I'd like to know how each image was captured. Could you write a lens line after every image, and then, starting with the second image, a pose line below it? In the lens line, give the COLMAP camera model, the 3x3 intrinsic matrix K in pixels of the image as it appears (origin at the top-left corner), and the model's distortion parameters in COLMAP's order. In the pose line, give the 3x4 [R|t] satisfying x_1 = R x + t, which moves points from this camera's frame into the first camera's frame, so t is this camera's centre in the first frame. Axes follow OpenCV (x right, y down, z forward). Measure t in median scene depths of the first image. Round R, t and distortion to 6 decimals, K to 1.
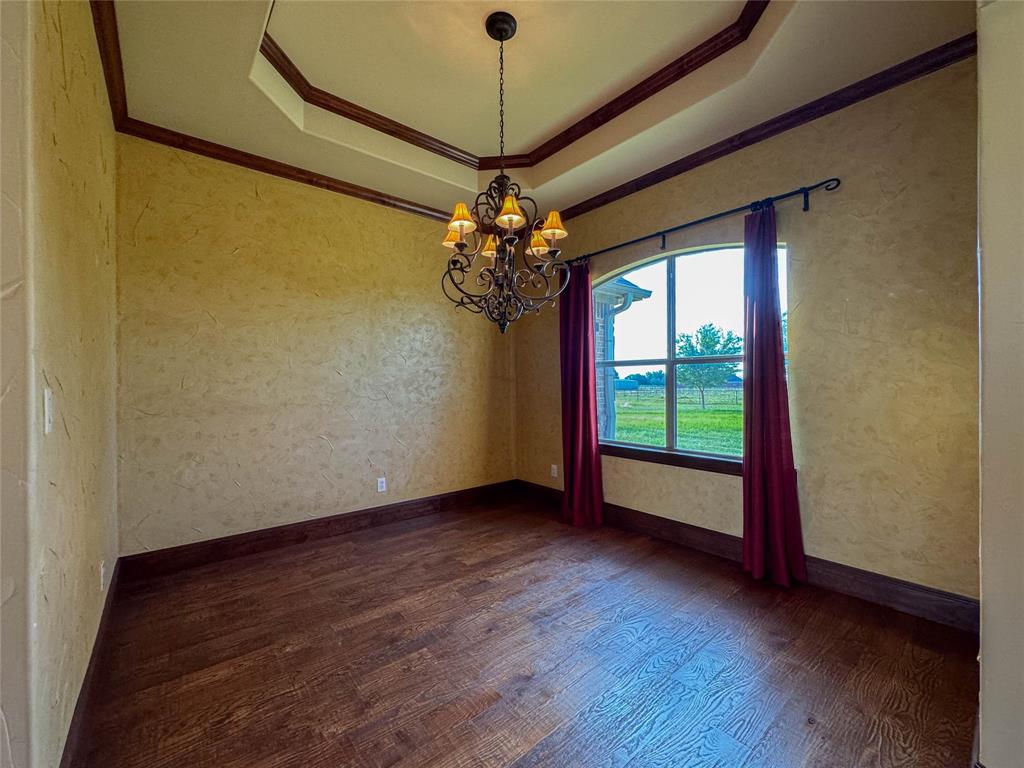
lens RADIAL K [[409.9, 0, 504.3], [0, 409.9, 383.7], [0, 0, 1]] dist [-0.003890, -0.000035]
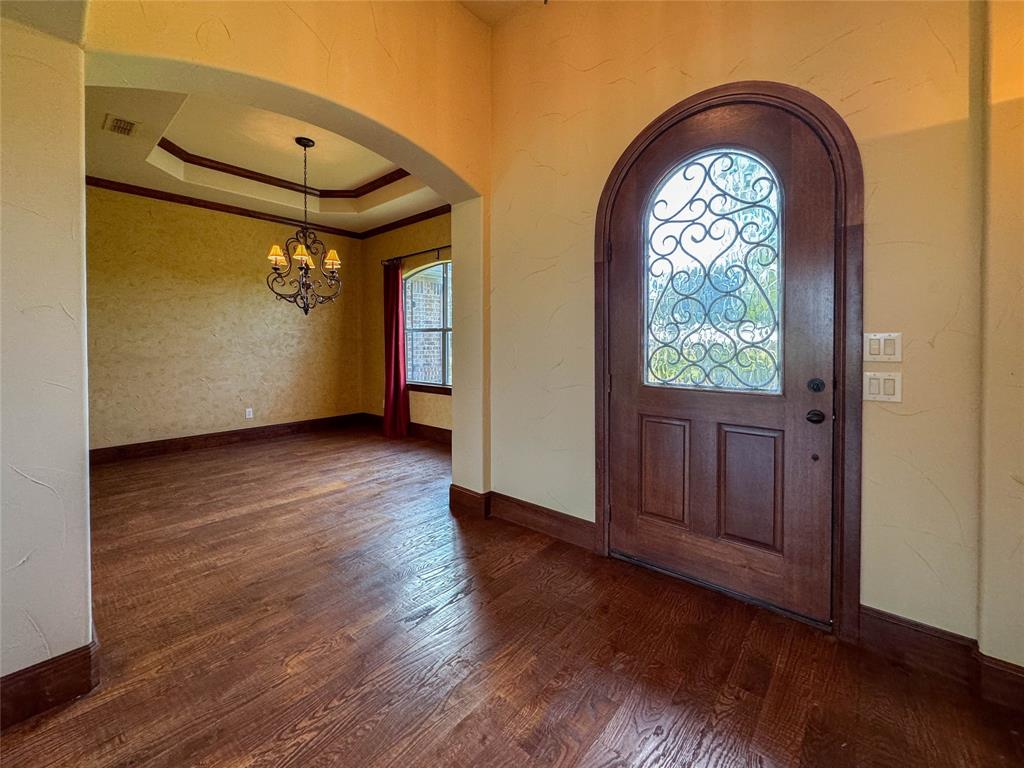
lens RADIAL K [[415.5, 0, 502.2], [0, 415.5, 349.1], [0, 0, 1]] dist [0.000368, 0.000100]
pose [[0.985476, 0.001382, 0.169808, 0.326640], [-0.003426, 0.999925, 0.011742, 0.002195], [-0.169780, -0.012154, 0.985407, -0.582334]]
